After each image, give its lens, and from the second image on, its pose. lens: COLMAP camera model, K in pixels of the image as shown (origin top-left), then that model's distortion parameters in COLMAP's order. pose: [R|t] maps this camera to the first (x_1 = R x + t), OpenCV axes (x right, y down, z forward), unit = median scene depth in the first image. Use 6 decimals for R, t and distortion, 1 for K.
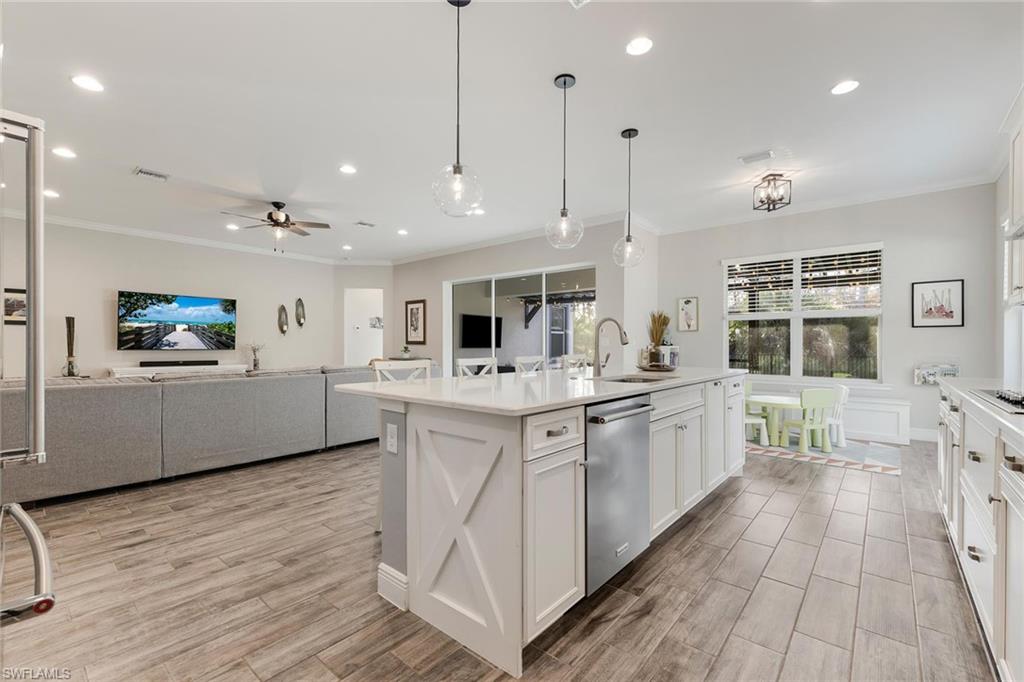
lens RADIAL K [[424.7, 0, 512.0], [0, 424.7, 341.0], [0, 0, 1]] dist [-0.000444, -0.000045]
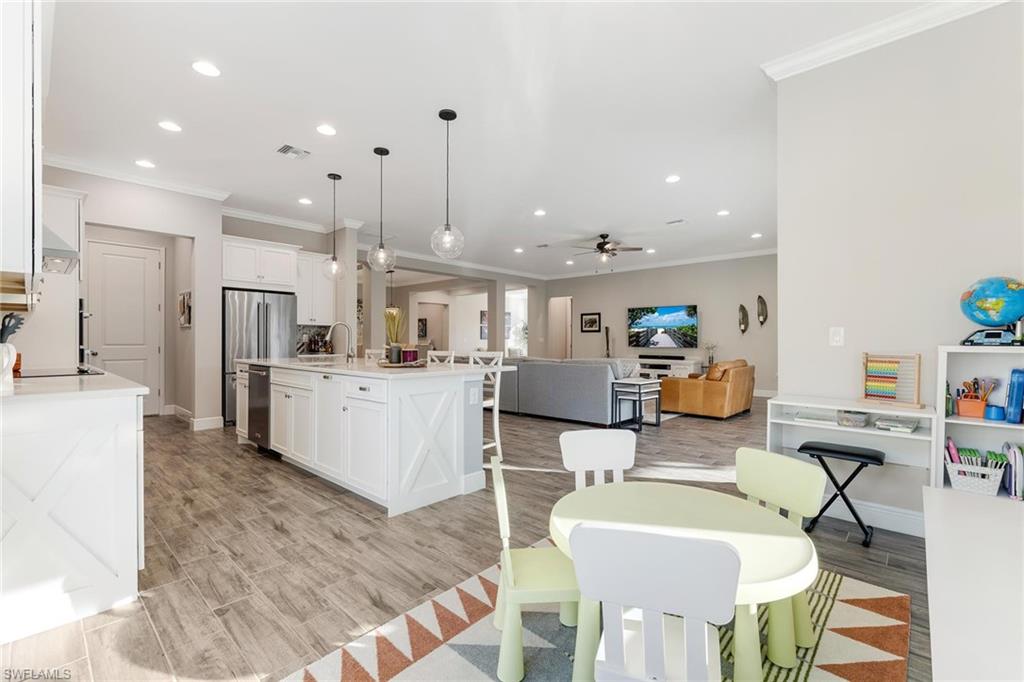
lens RADIAL K [[443.7, 0, 512.0], [0, 443.7, 341.0], [0, 0, 1]] dist [0.000068, -0.000140]
pose [[-0.017514, -0.004434, -0.999837, 0.645695], [0.001092, 0.999989, -0.004454, 0.006748], [0.999846, -0.001170, -0.017509, 0.578609]]
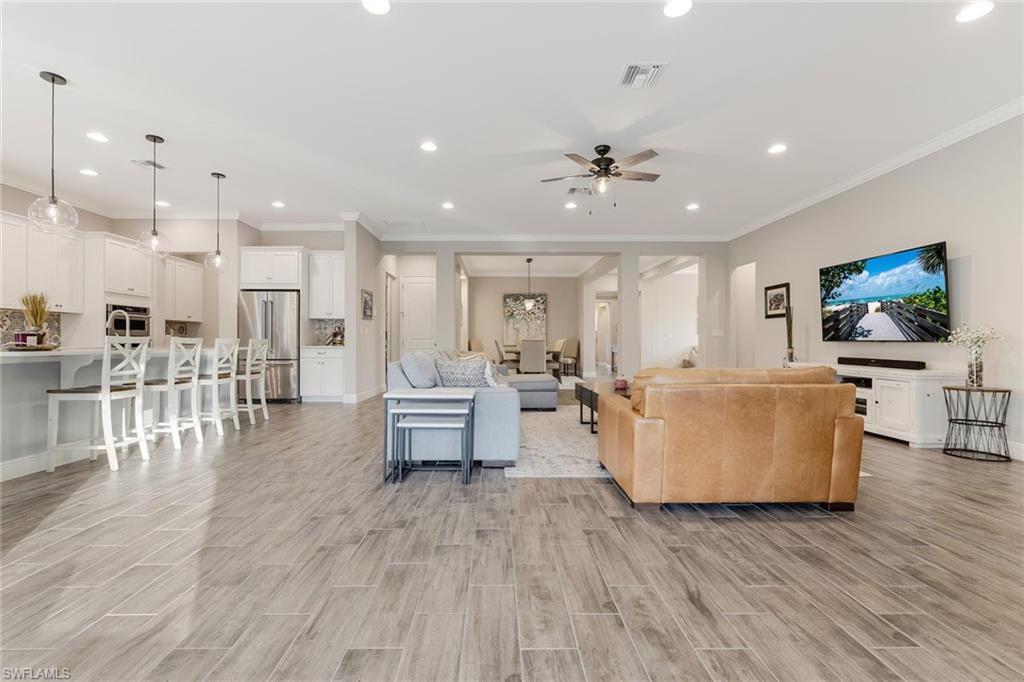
lens RADIAL K [[459.3, 0, 505.0], [0, 459.3, 340.3], [0, 0, 1]] dist [-0.001093, -0.000049]
pose [[-0.736454, -0.006936, -0.676452, 0.109071], [-0.000242, 0.999950, -0.009990, 0.027214], [0.676488, -0.007193, -0.736419, 1.176615]]
